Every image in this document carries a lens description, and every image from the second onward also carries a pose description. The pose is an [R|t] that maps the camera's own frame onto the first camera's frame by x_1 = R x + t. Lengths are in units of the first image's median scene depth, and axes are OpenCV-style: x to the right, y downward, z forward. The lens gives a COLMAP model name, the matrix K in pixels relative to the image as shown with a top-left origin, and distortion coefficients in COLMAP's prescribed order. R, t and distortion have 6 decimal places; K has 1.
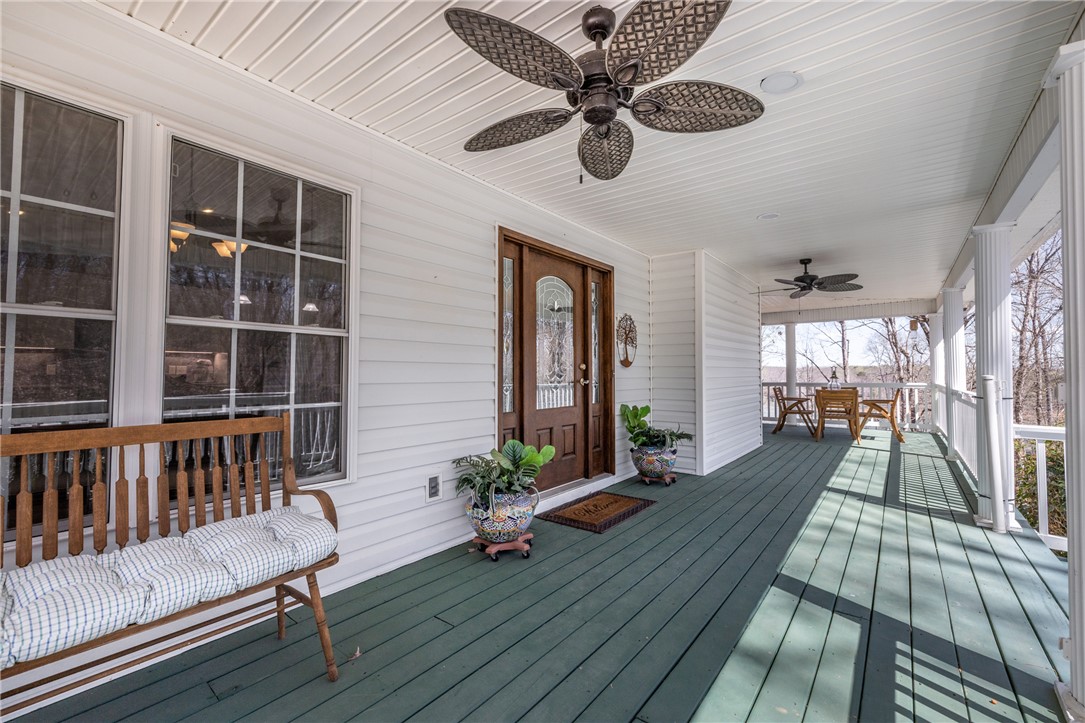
lens RADIAL K [[462.2, 0, 543.3], [0, 462.2, 360.2], [0, 0, 1]] dist [-0.002714, -0.000030]
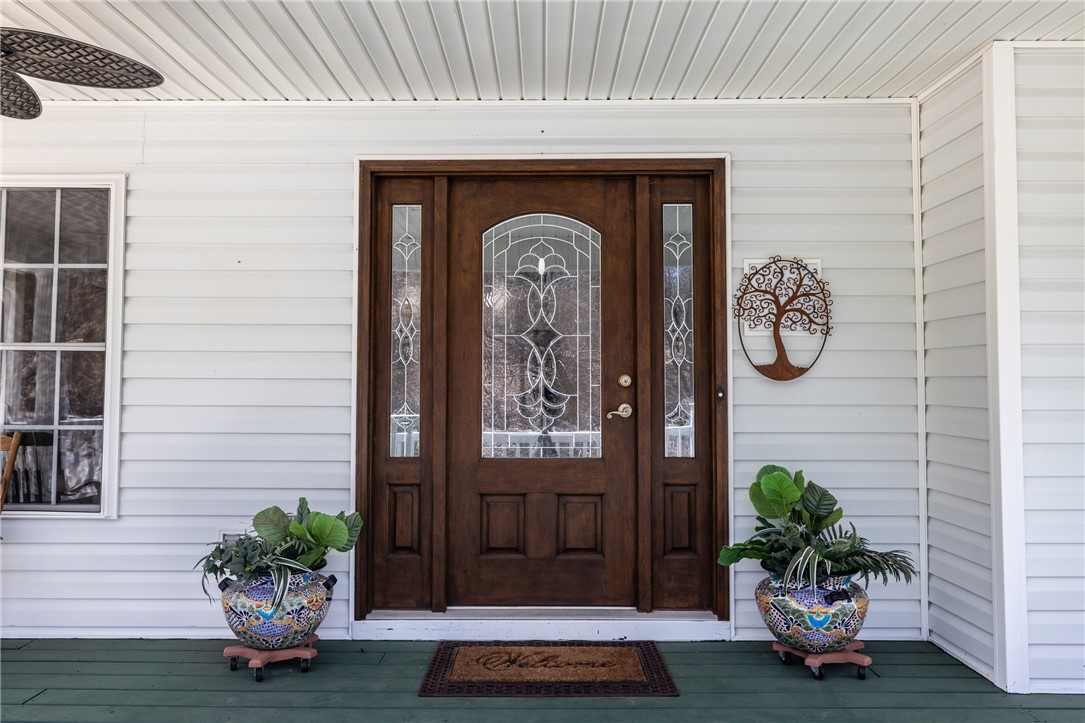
lens RADIAL K [[778.9, 0, 537.7], [0, 778.9, 363.9], [0, 0, 1]] dist [0.010971, -0.004216]
pose [[0.598678, -0.018370, -0.800779, 0.754029], [0.020177, 0.999766, -0.007850, 0.000722], [0.800736, -0.011458, 0.598908, 0.460744]]
